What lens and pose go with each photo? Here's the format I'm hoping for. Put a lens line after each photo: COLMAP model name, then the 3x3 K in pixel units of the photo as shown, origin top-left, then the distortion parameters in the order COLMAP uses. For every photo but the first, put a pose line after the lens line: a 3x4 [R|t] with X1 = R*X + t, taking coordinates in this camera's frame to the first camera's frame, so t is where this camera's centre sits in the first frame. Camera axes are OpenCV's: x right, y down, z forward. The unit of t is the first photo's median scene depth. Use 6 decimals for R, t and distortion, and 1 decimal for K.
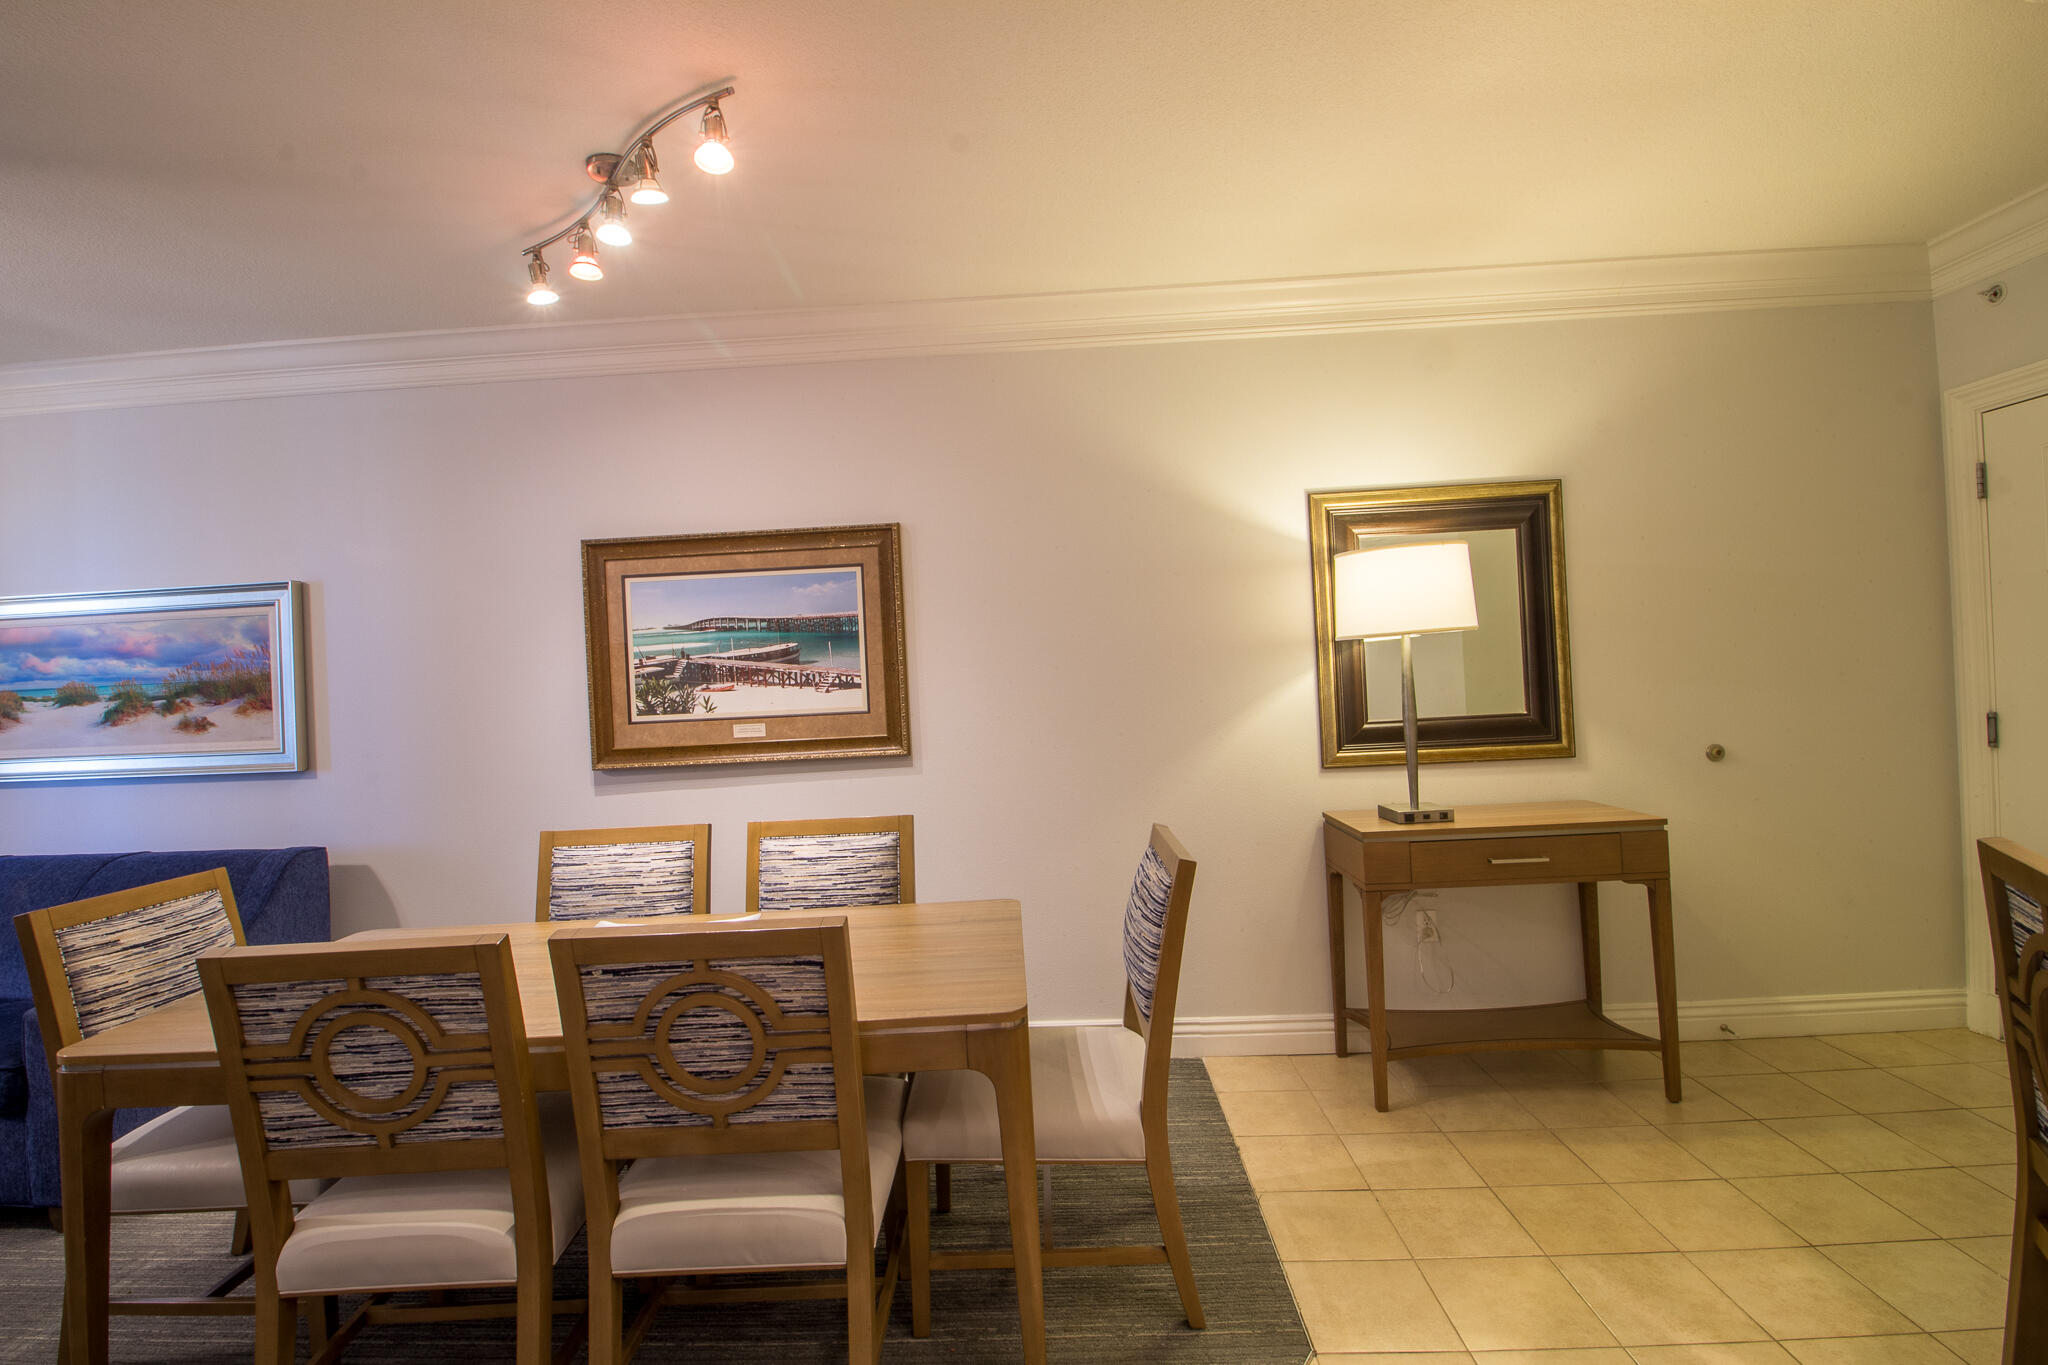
lens RADIAL K [[936.1, 0, 1024.0], [0, 936.1, 682.5], [0, 0, 1]] dist [-0.017770, -0.001143]
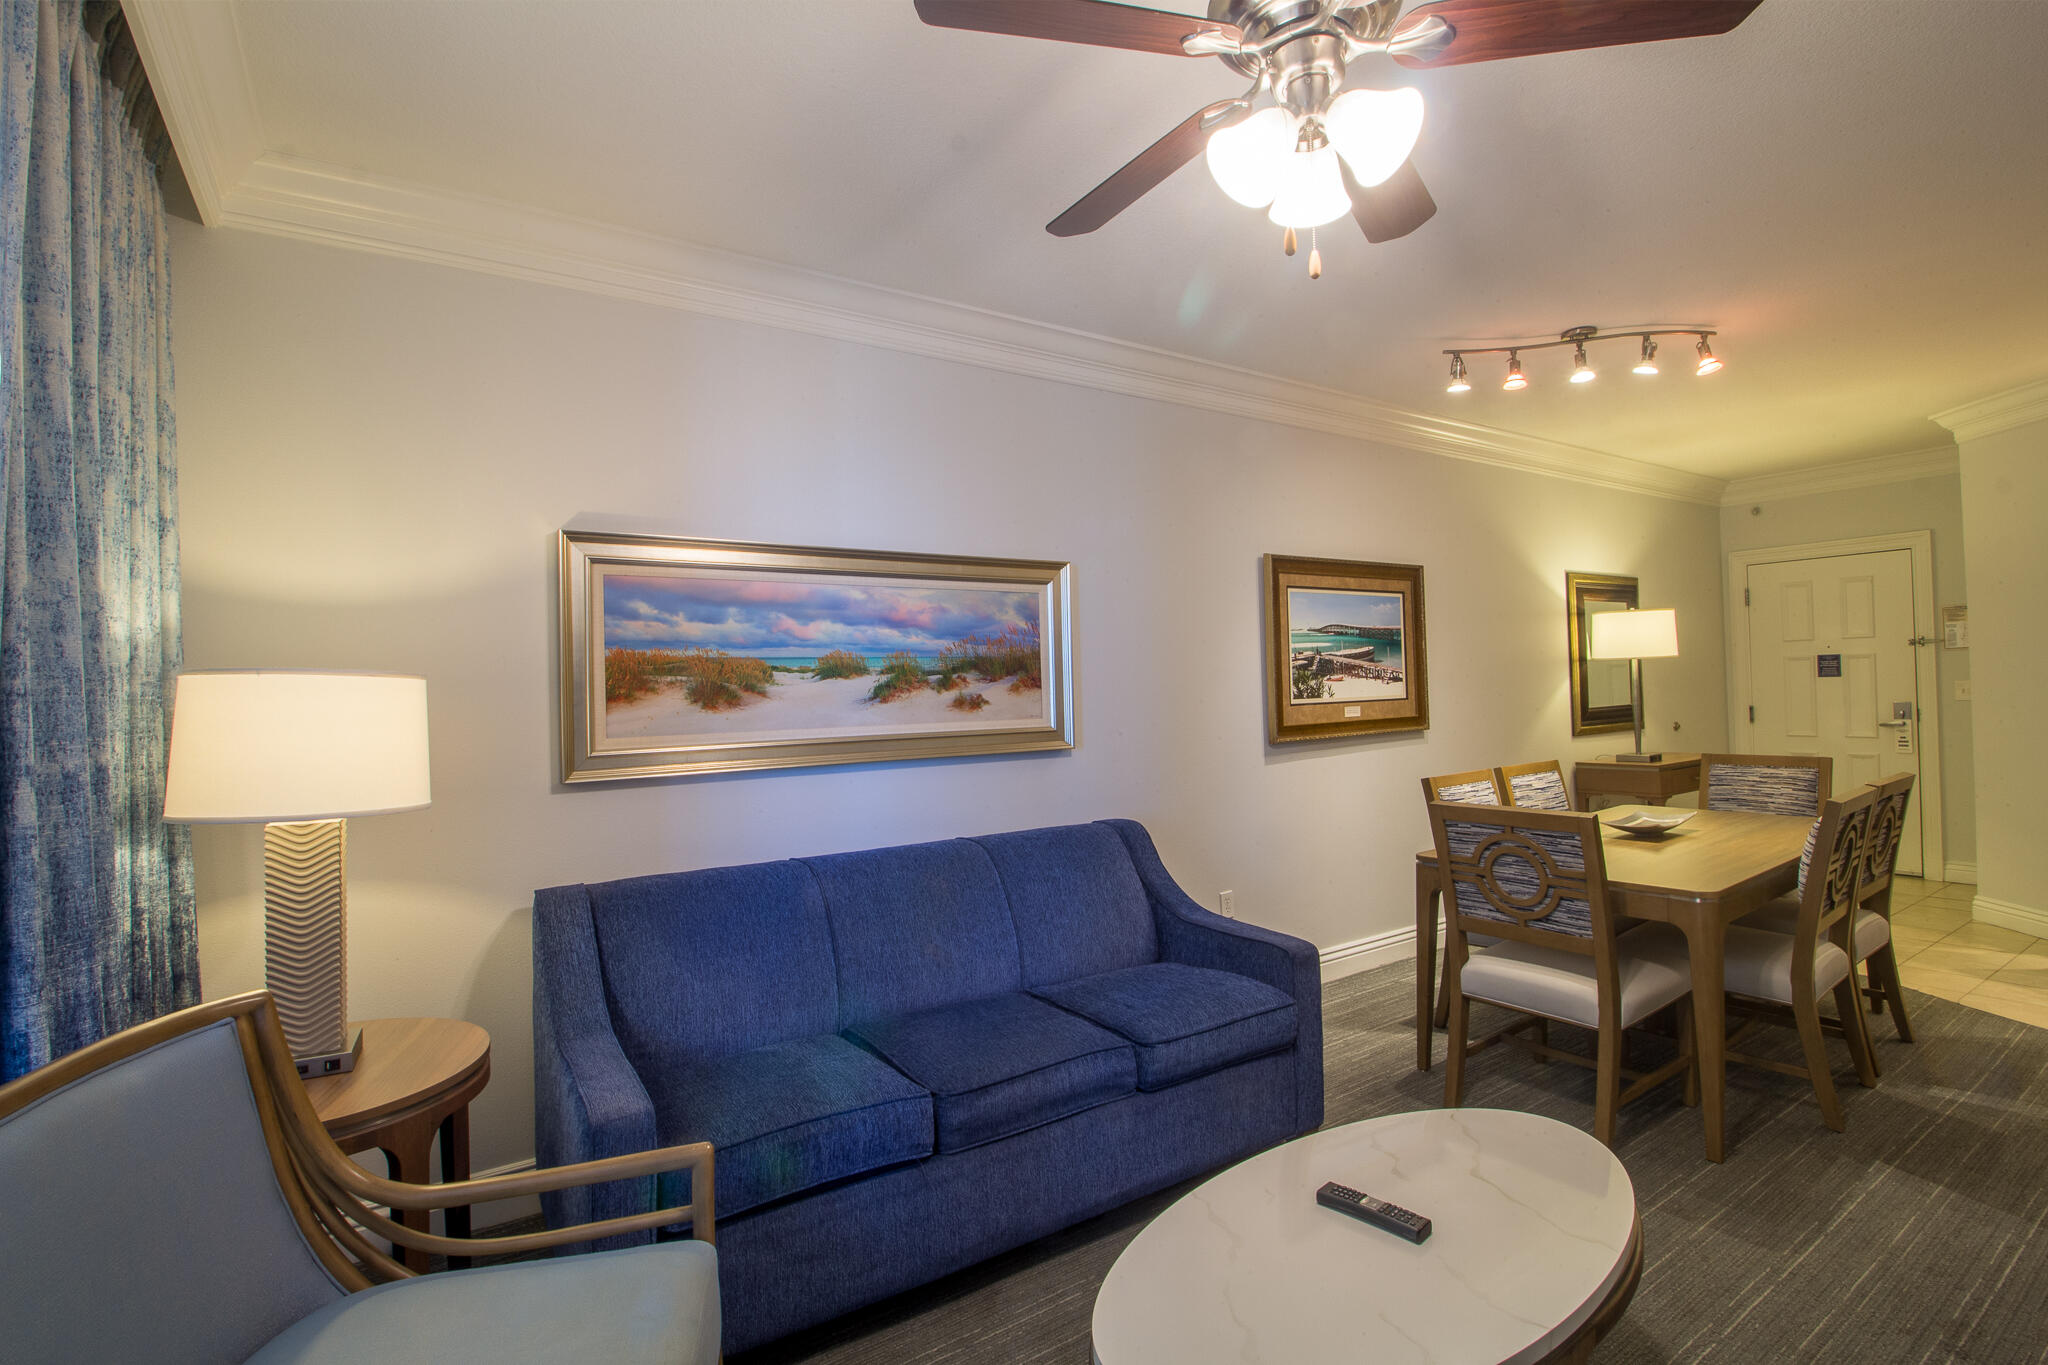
lens RADIAL K [[936.1, 0, 1024.0], [0, 936.1, 682.5], [0, 0, 1]] dist [-0.017770, -0.001143]
pose [[0.821137, 0.025654, 0.570155, -1.416715], [-0.008638, 0.999433, -0.032530, 0.056970], [-0.570666, 0.021786, 0.820893, 0.182999]]
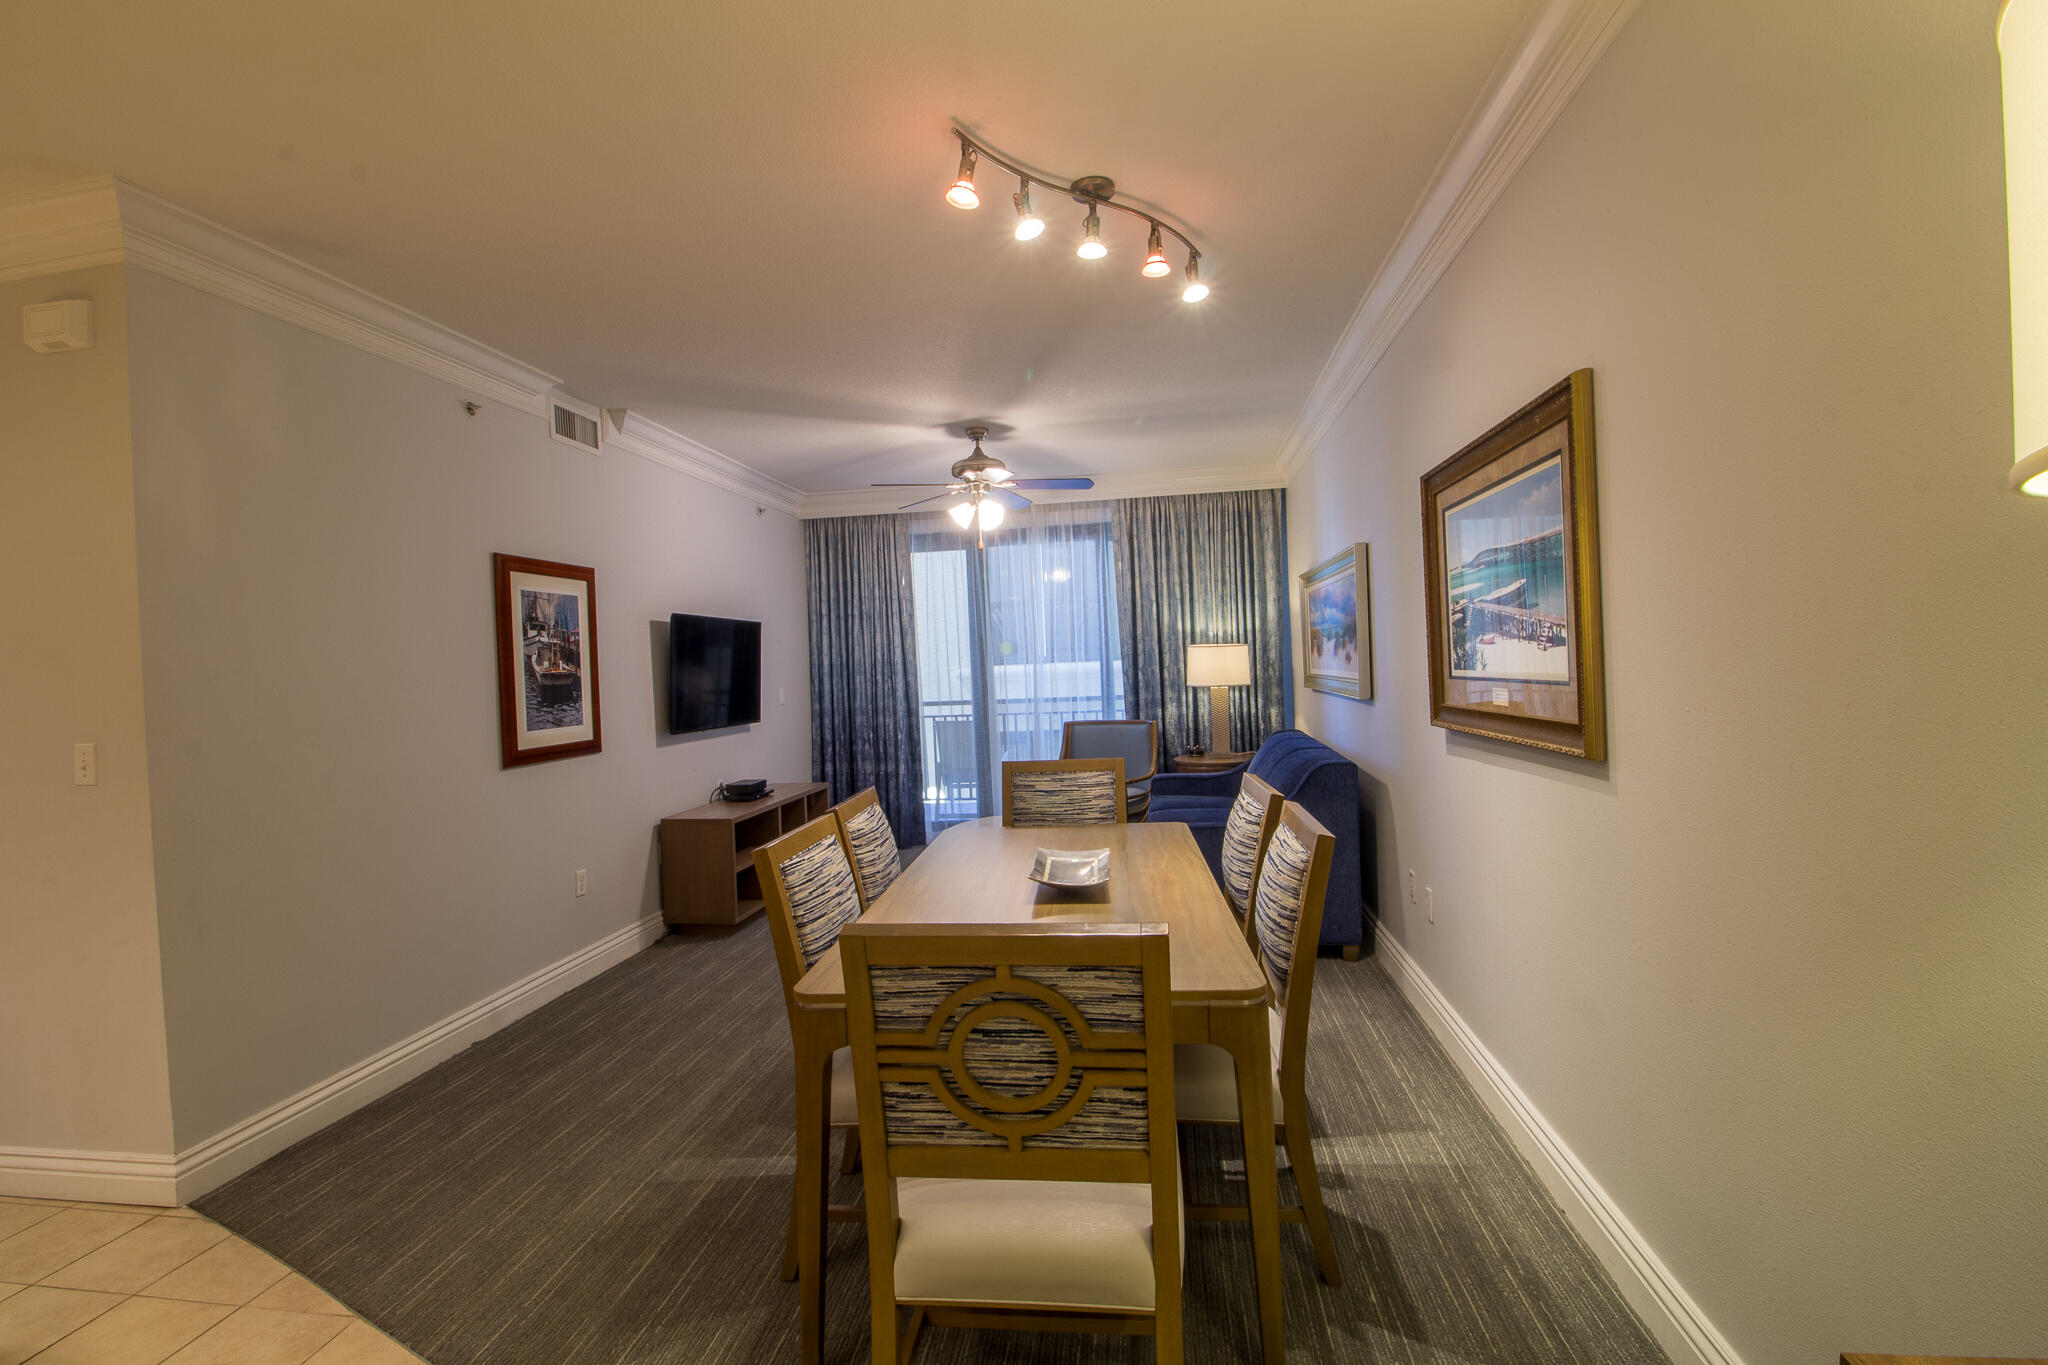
lens RADIAL K [[936.1, 0, 1024.0], [0, 936.1, 682.5], [0, 0, 1]] dist [-0.017770, -0.001143]
pose [[-0.113209, 0.070335, -0.991079, 0.499290], [0.048228, 0.996704, 0.065225, -0.028303], [0.992400, -0.040414, -0.116228, 0.700000]]
